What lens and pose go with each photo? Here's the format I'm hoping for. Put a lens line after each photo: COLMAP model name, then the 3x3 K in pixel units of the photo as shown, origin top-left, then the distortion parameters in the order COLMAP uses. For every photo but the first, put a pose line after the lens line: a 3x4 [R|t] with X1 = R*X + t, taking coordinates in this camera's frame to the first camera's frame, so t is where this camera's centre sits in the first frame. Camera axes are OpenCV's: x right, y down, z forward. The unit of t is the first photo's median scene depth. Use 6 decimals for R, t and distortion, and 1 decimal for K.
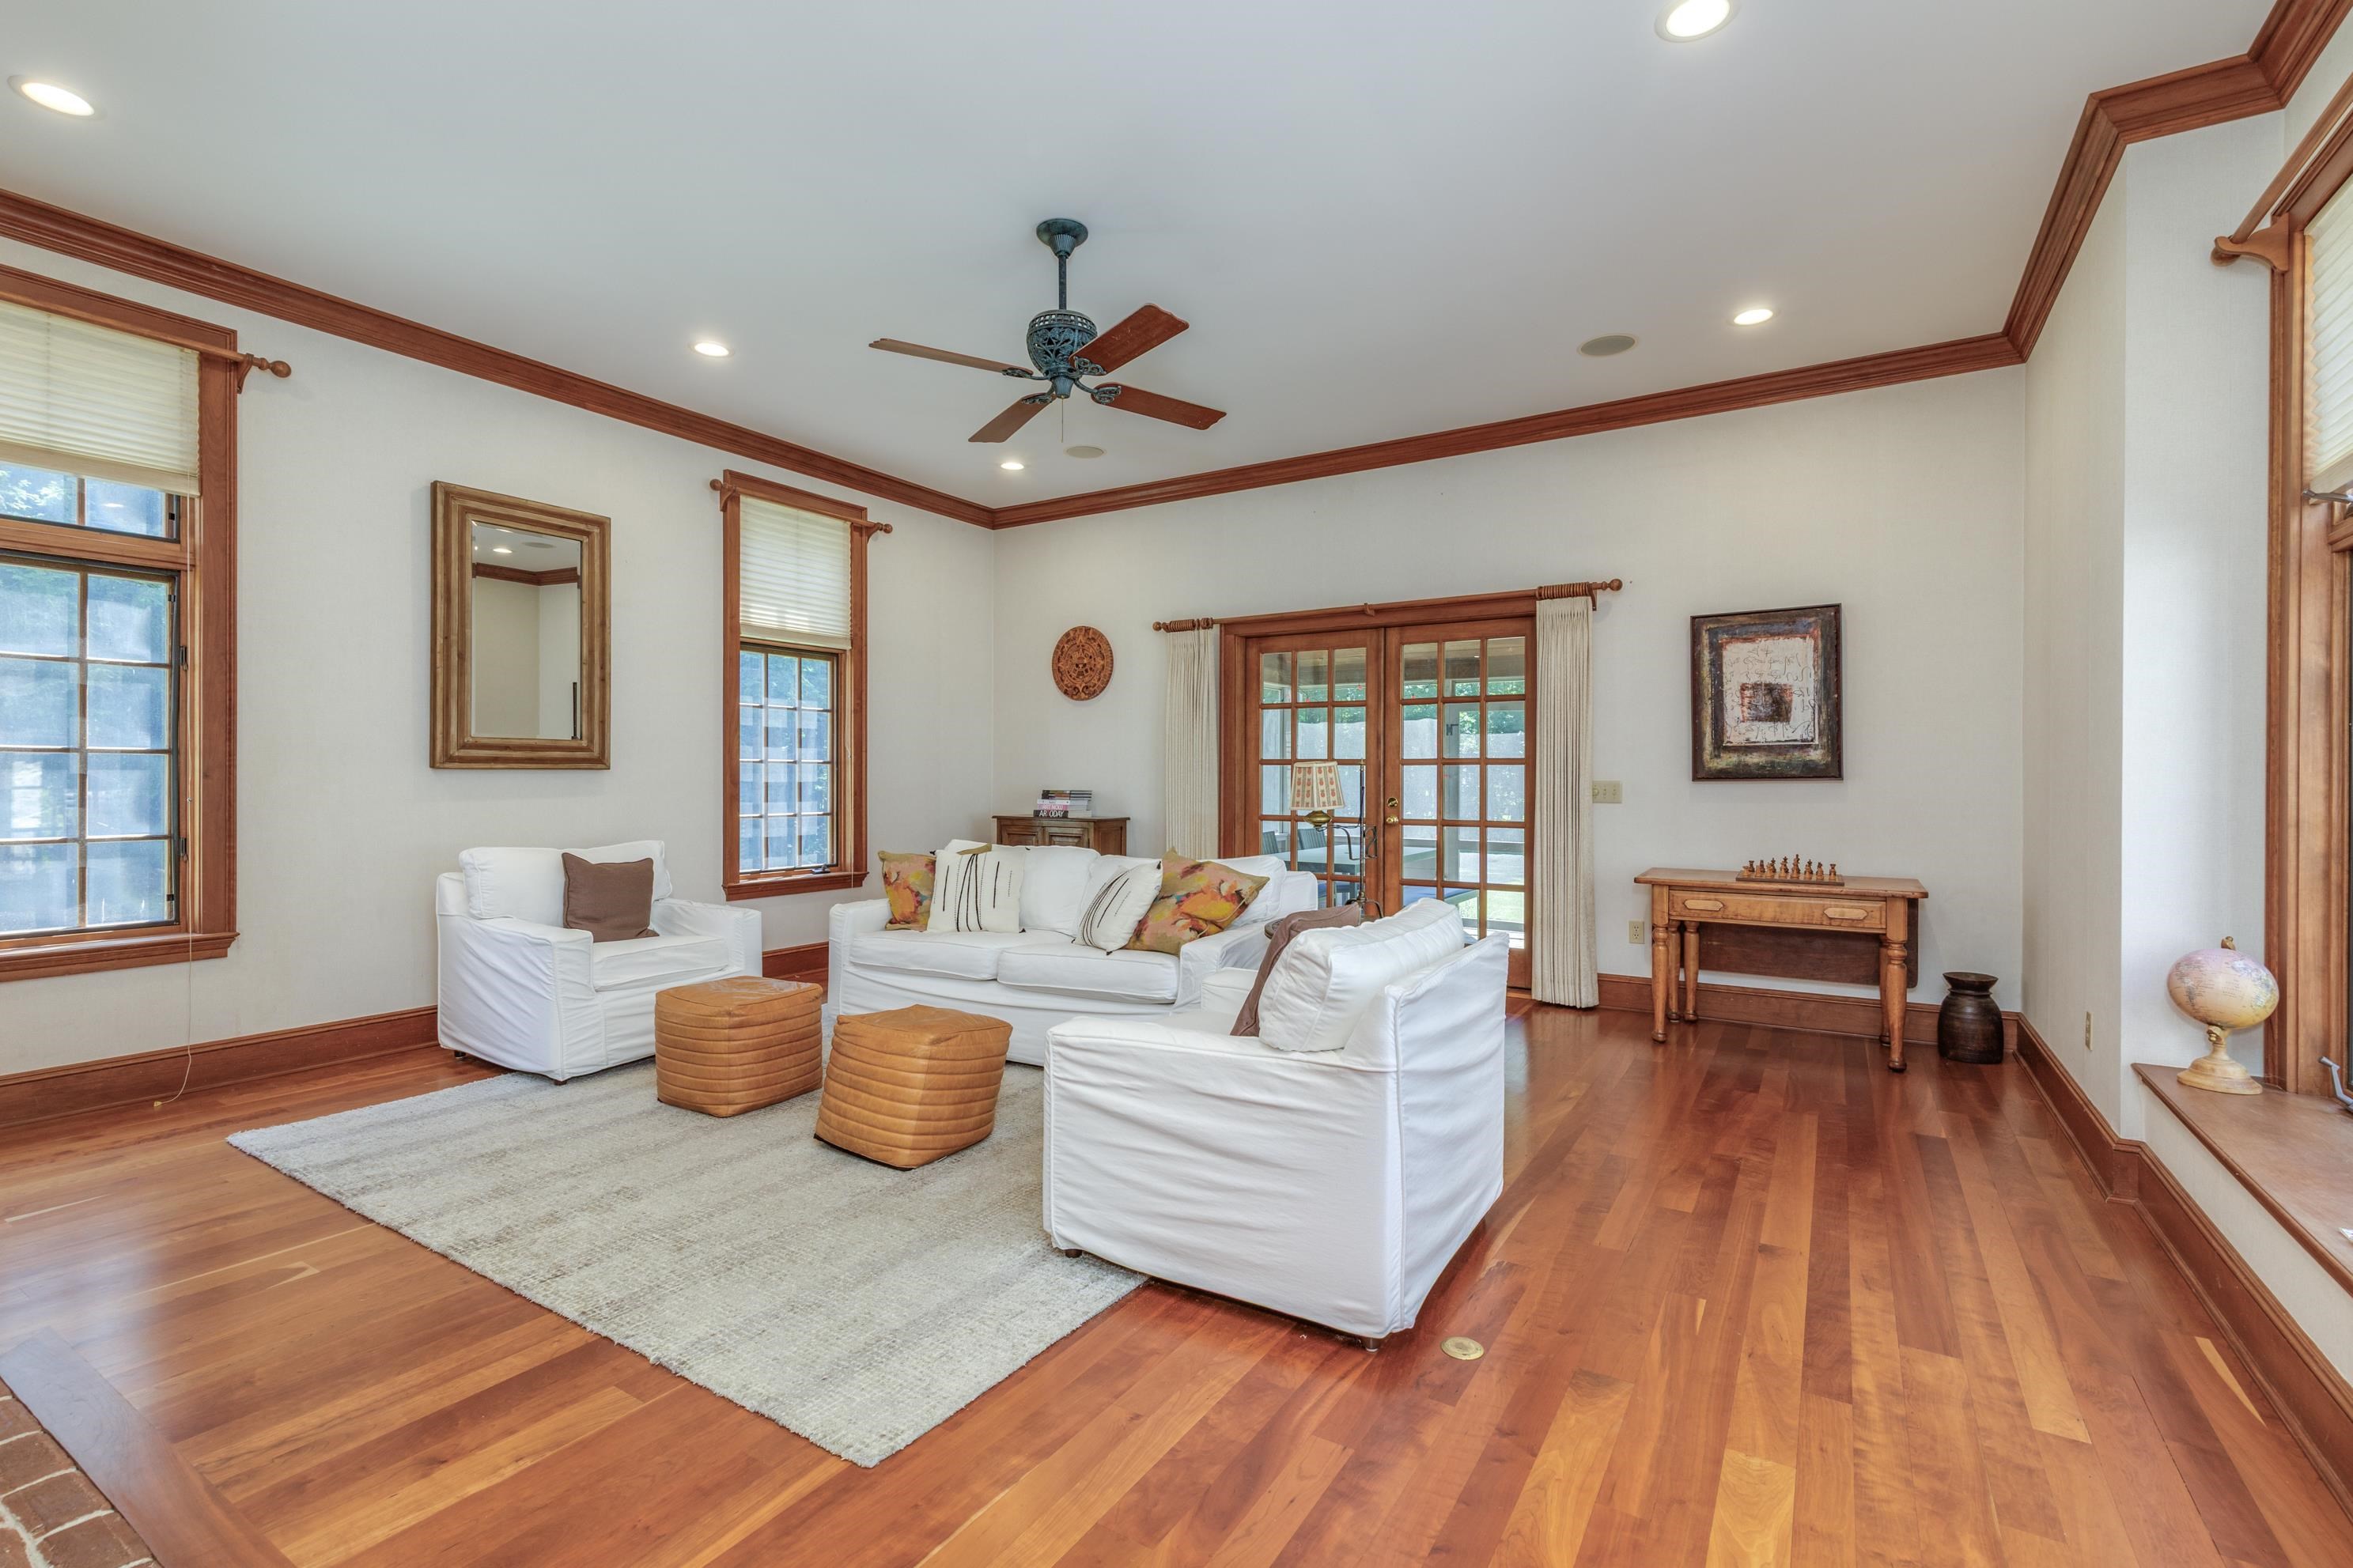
lens RADIAL K [[1063.4, 0, 1188.4], [0, 1063.4, 777.0], [0, 0, 1]] dist [0.002203, 0.001013]
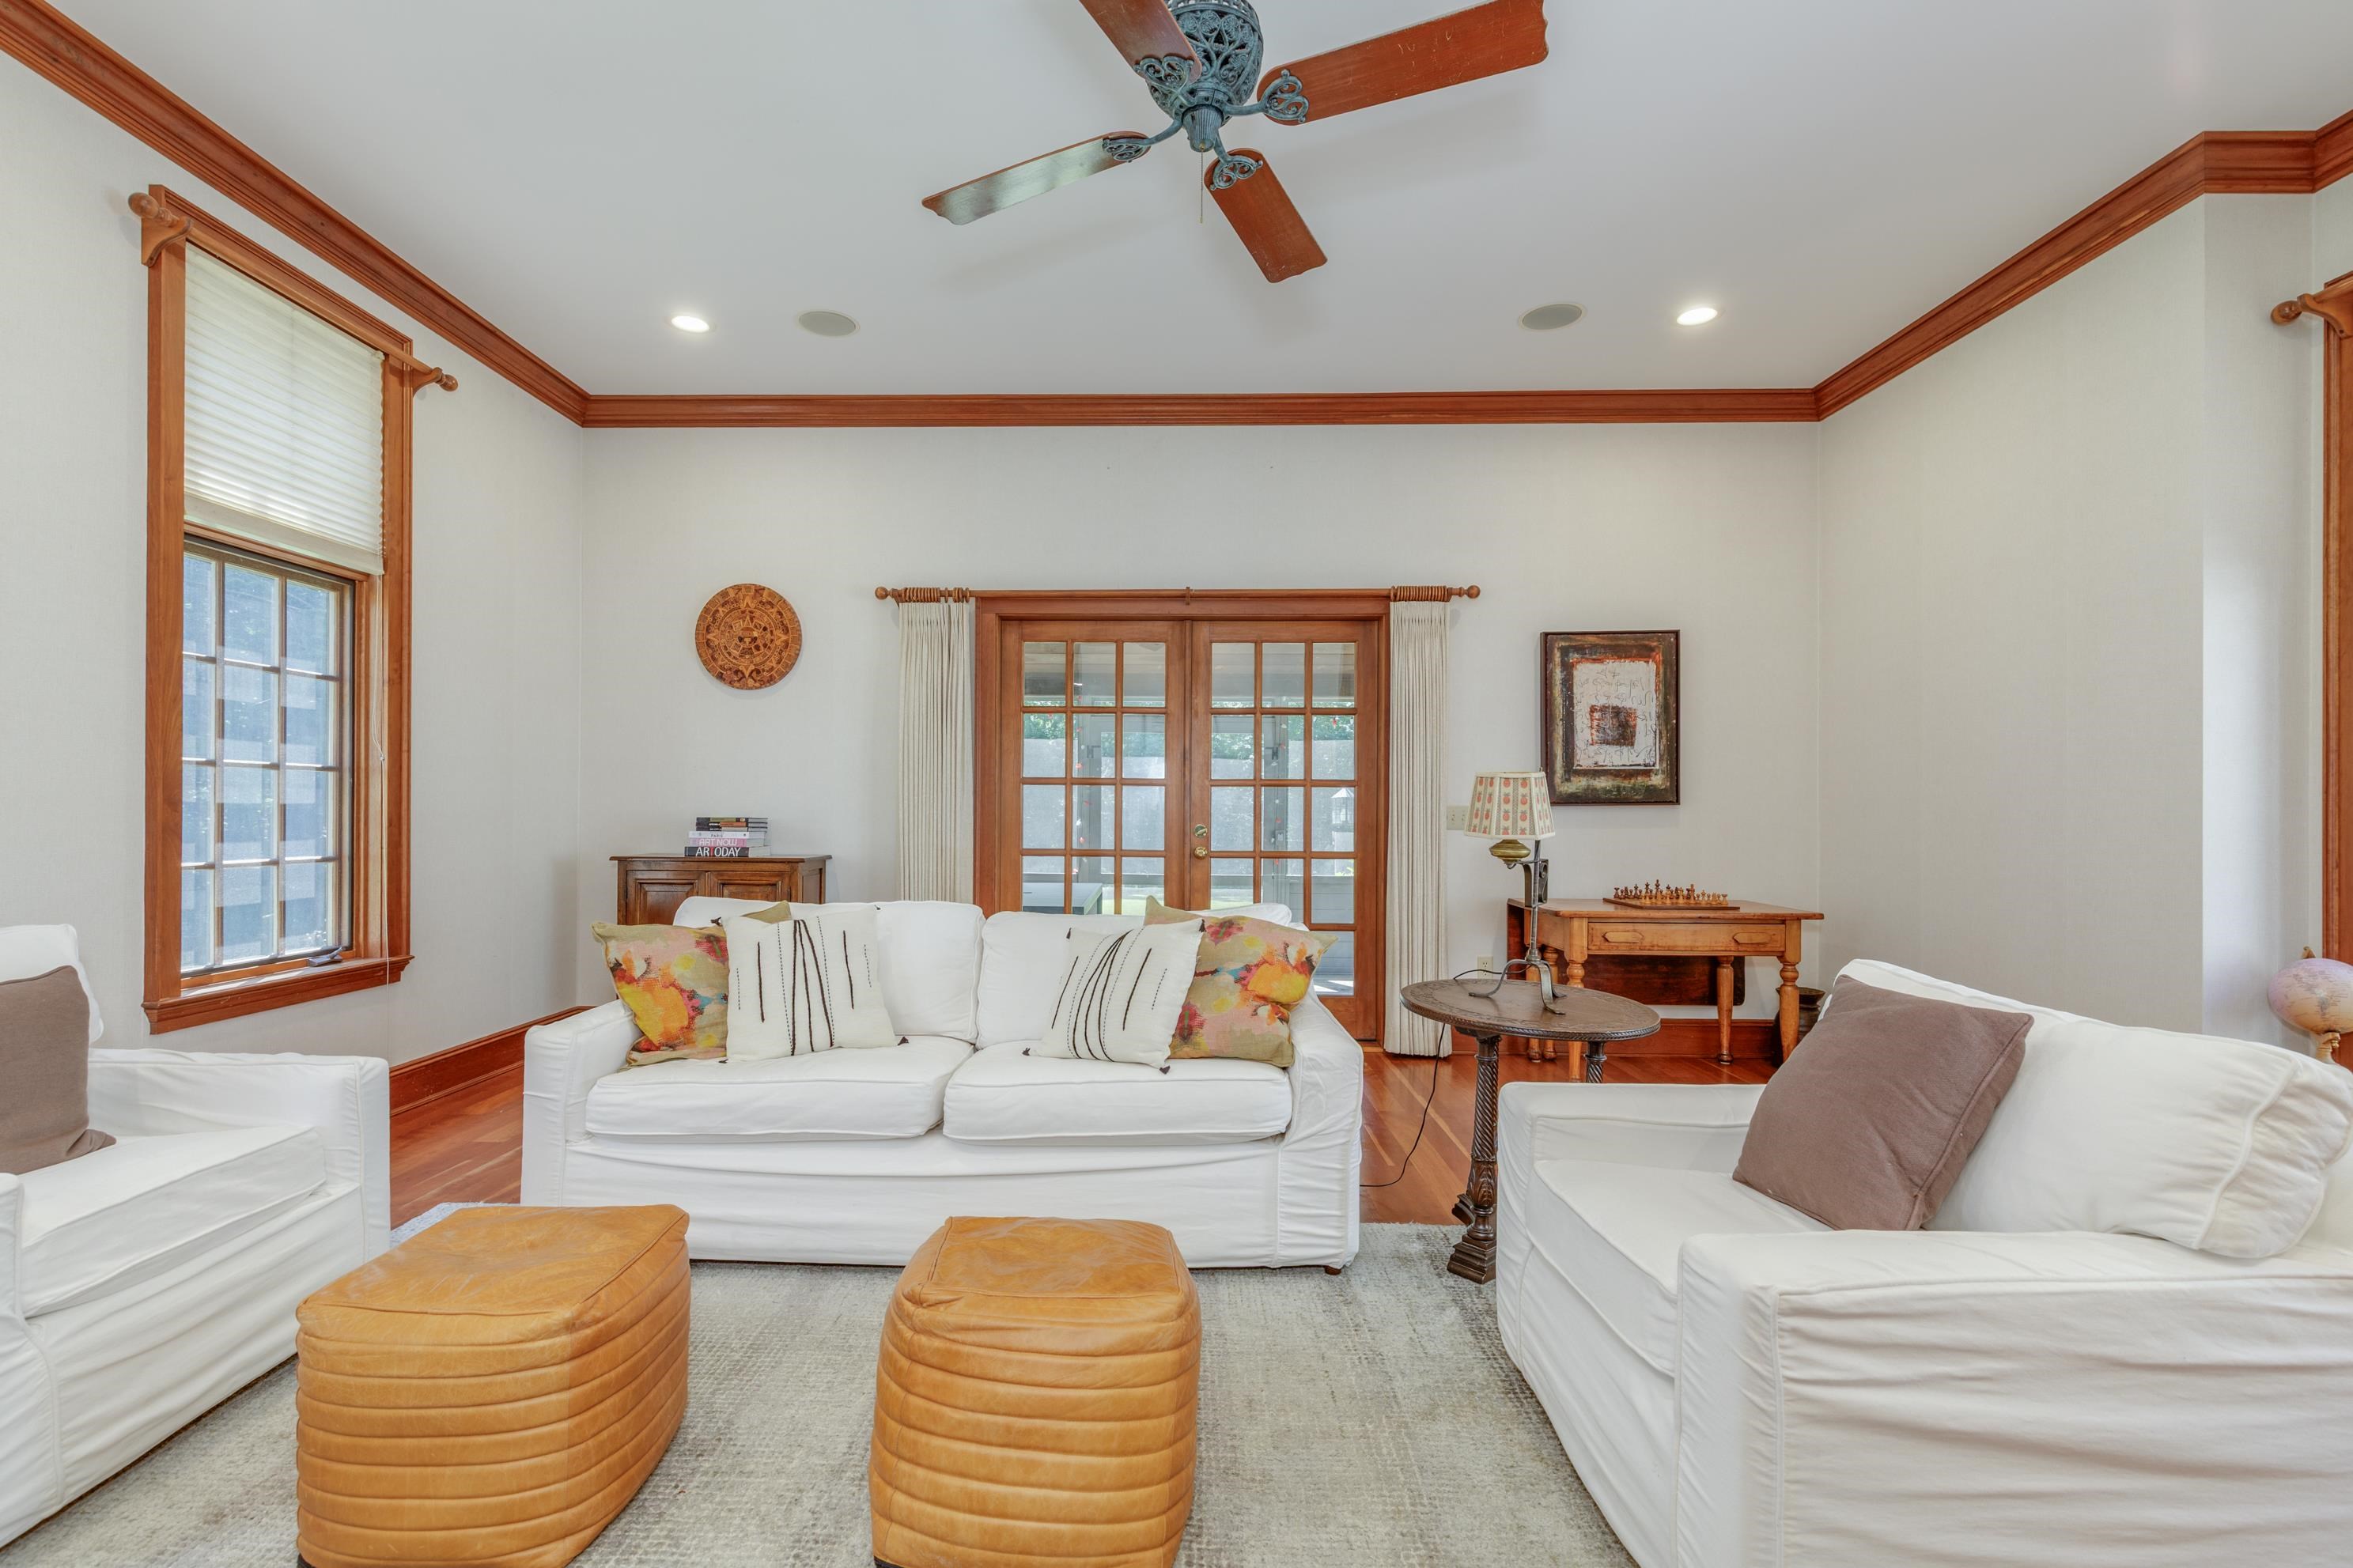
lens RADIAL K [[1063.4, 0, 1131.3], [0, 1063.4, 813.5], [0, 0, 1]] dist [0.002203, 0.001013]
pose [[0.863239, 0.000605, 0.504796, -0.283067], [-0.003555, 0.999982, 0.004881, 0.006498], [-0.504784, -0.006008, 0.863225, 0.317934]]
